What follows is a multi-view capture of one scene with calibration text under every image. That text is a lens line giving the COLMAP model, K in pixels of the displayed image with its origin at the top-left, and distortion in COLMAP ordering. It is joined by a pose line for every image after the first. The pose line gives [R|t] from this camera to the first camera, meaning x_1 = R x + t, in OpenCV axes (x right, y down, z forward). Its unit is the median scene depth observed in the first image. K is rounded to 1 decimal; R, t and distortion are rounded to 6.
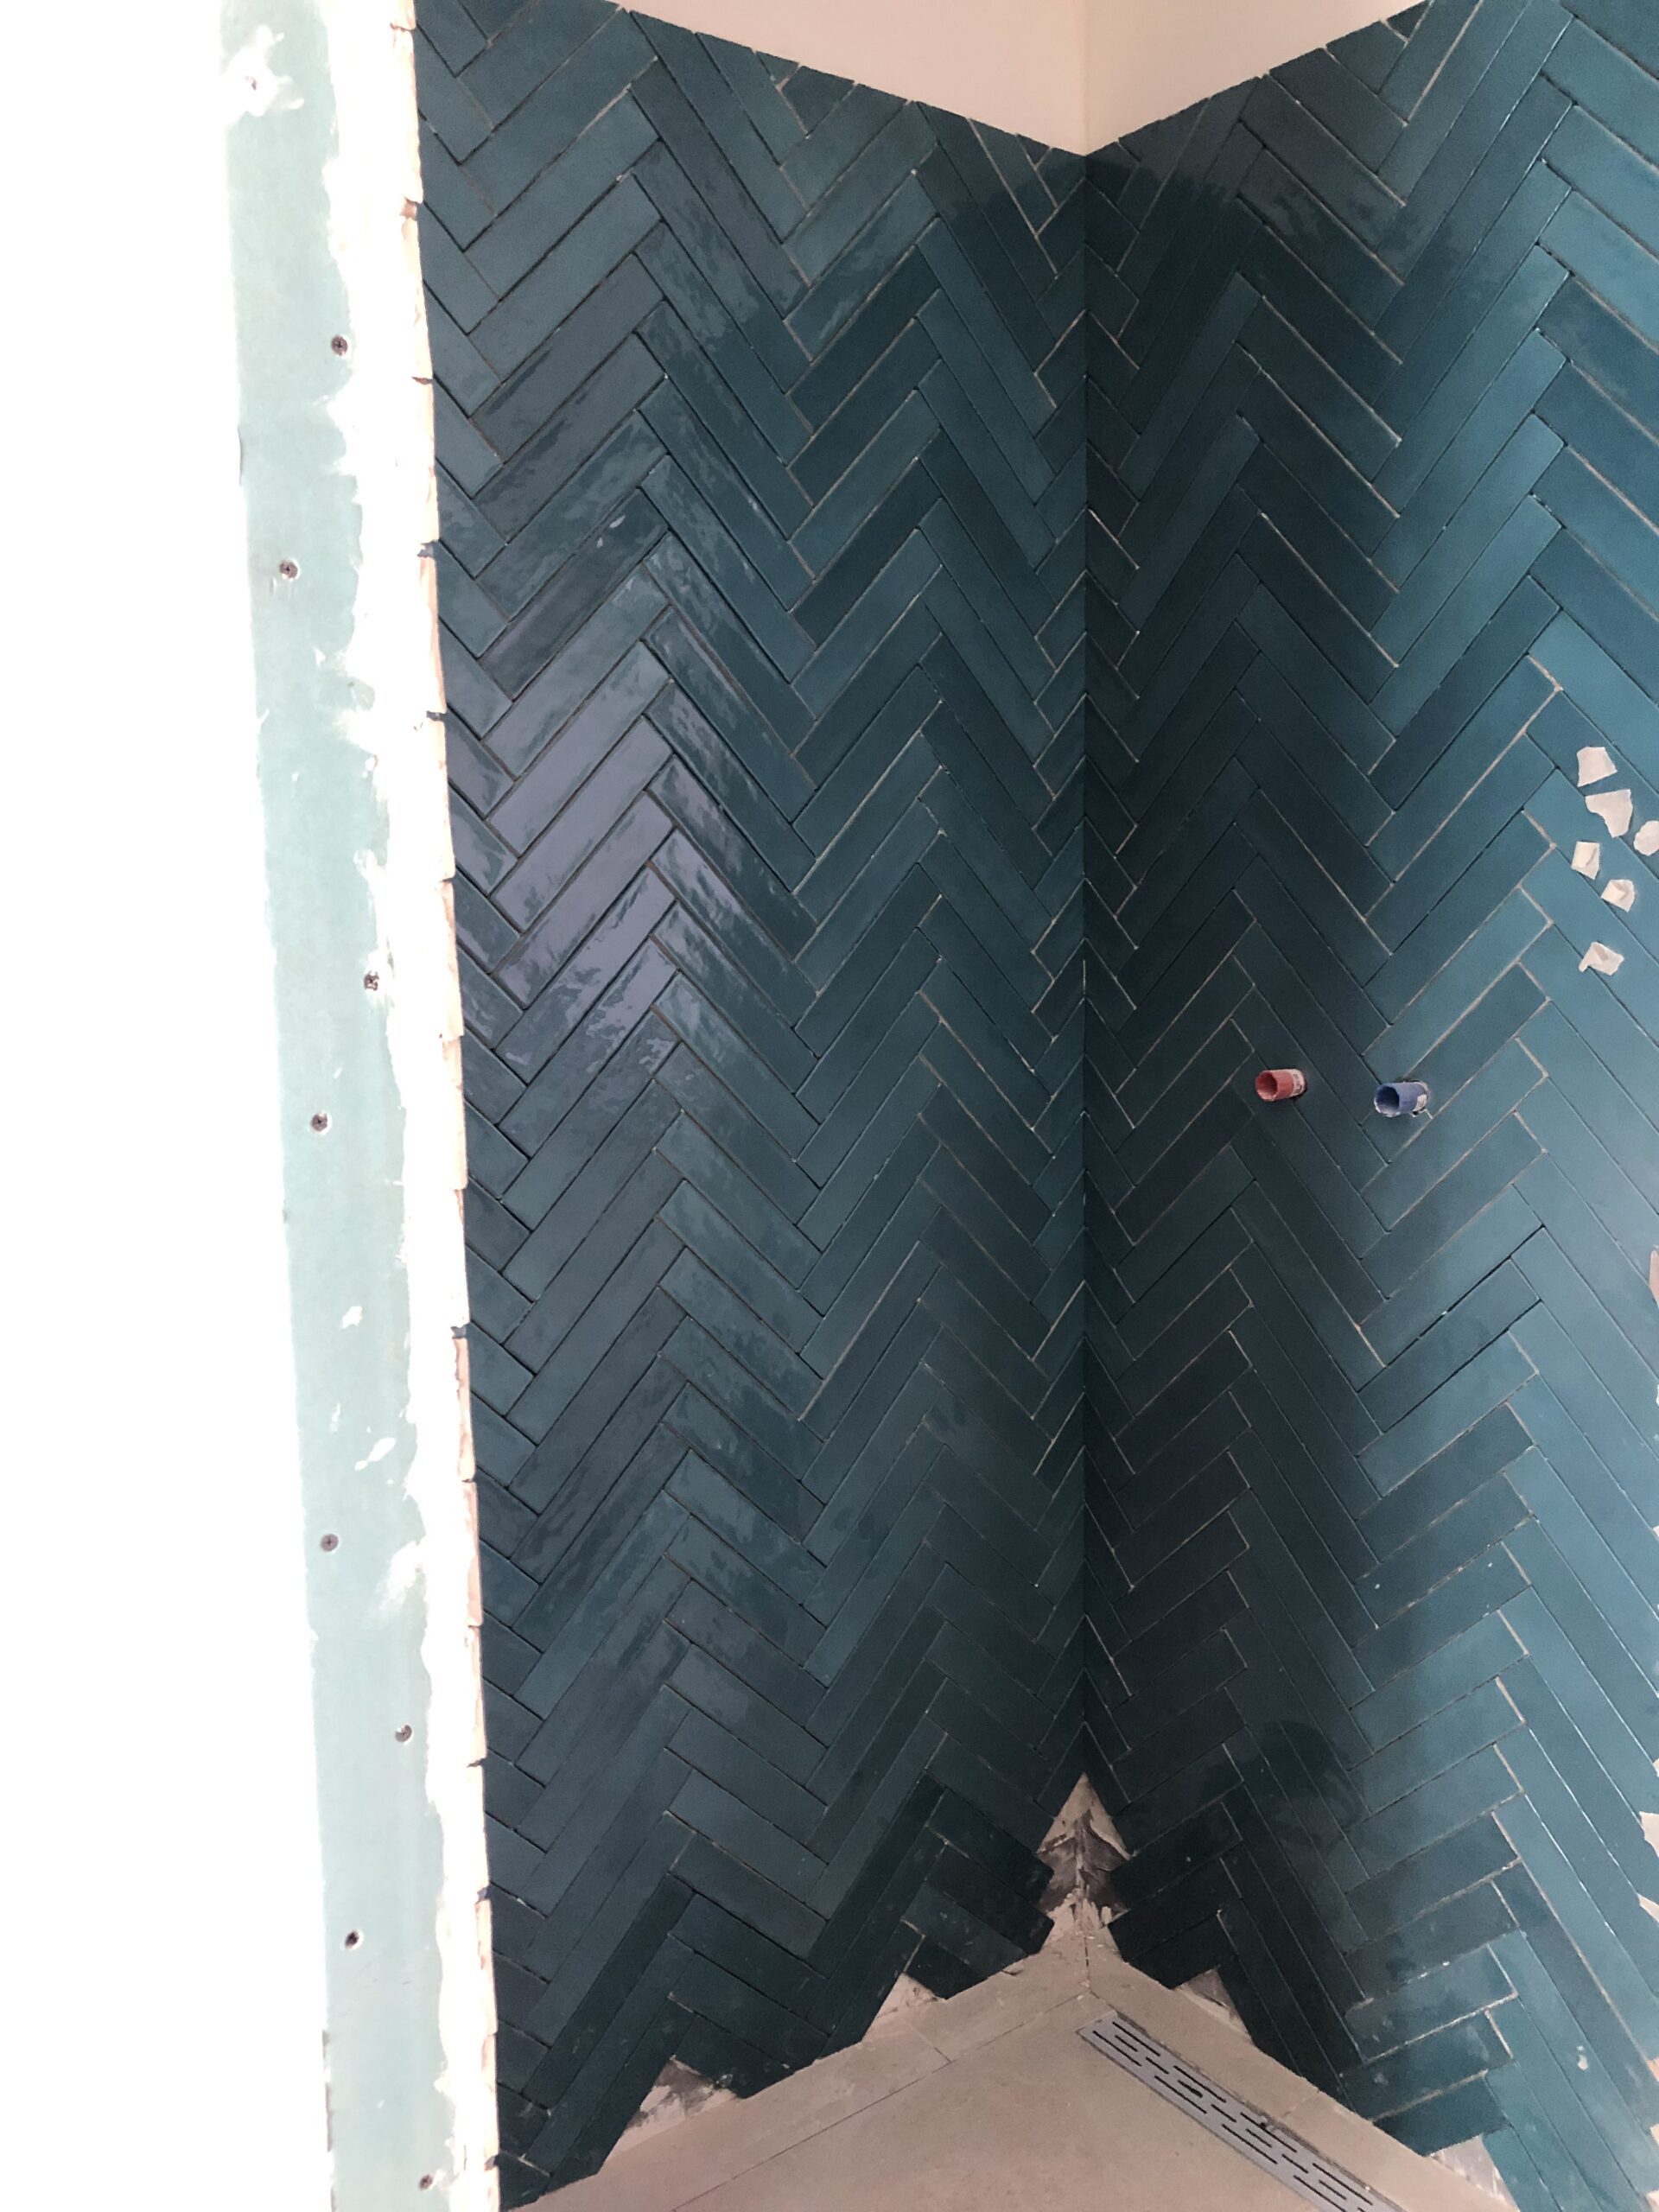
lens RADIAL K [[1764.3, 0, 832.2], [0, 1764.3, 1113.5], [0, 0, 1]] dist [0.015663, -0.010174]
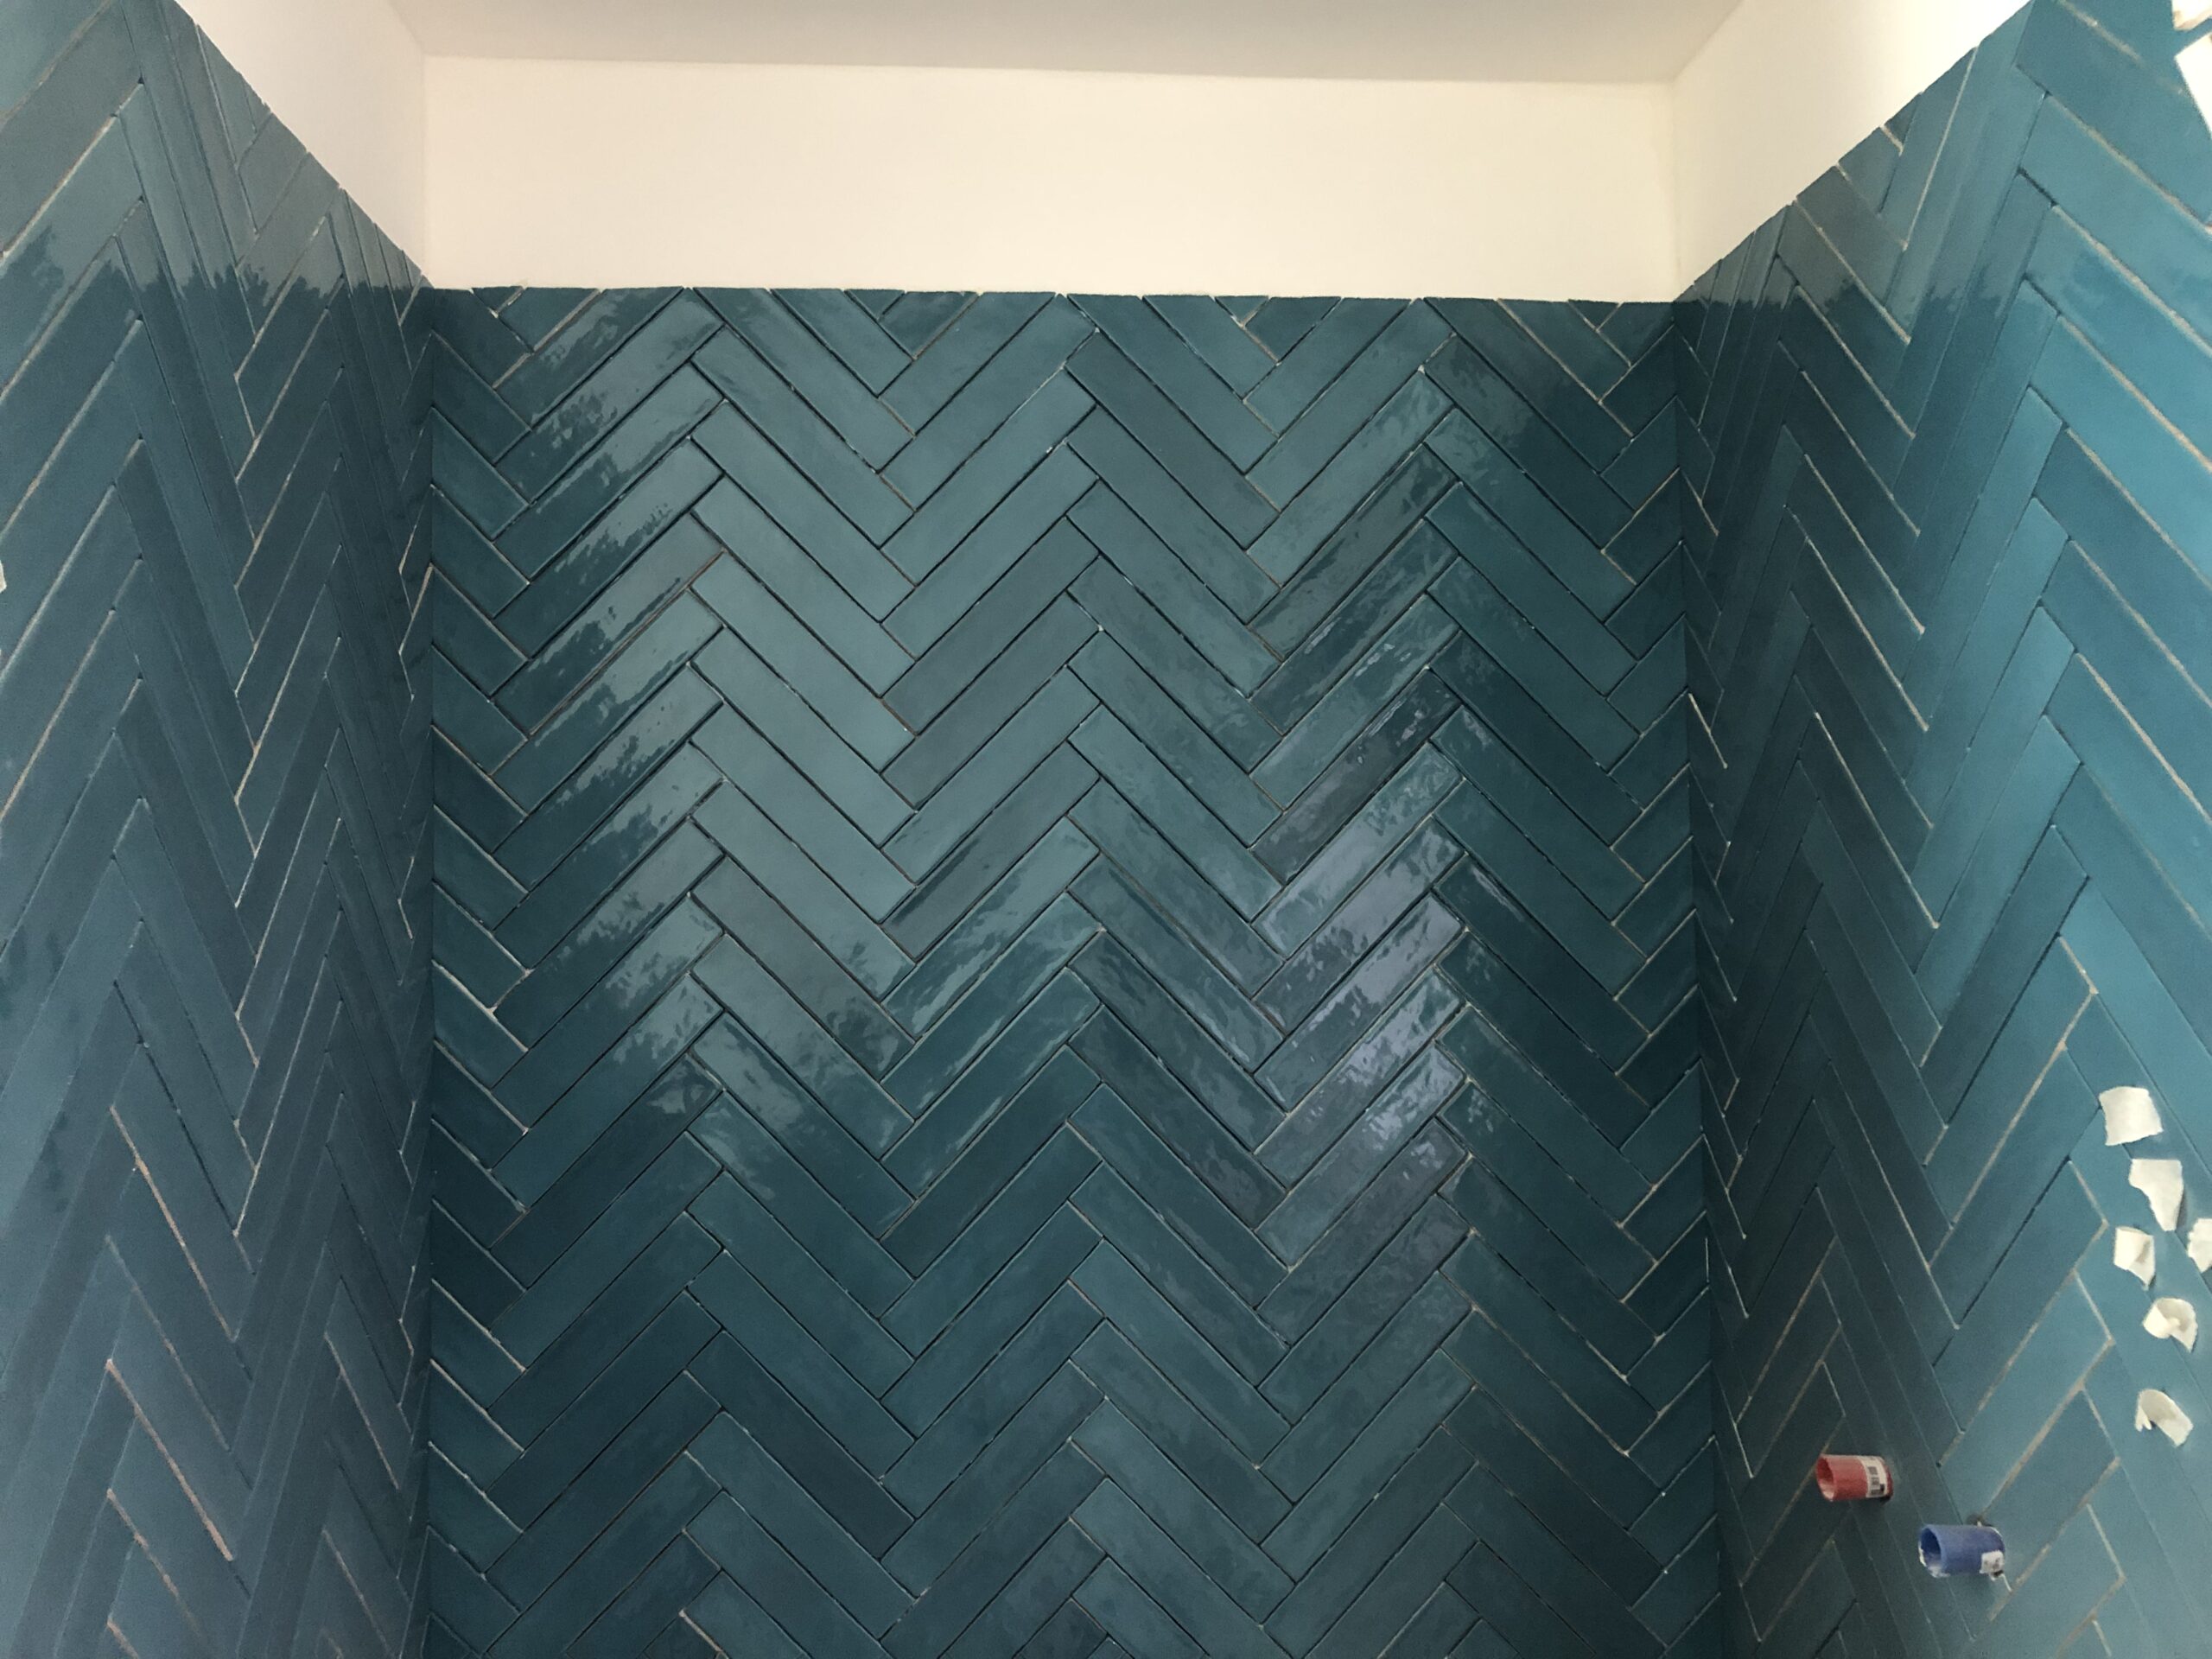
lens RADIAL K [[1764.3, 0, 1104.0], [0, 1764.3, 821.9], [0, 0, 1]] dist [0.015663, -0.010174]
pose [[0.846367, -0.022222, -0.532136, 0.435898], [-0.070505, 0.985661, -0.153300, -0.166863], [0.527912, 0.167267, 0.832665, 0.213251]]
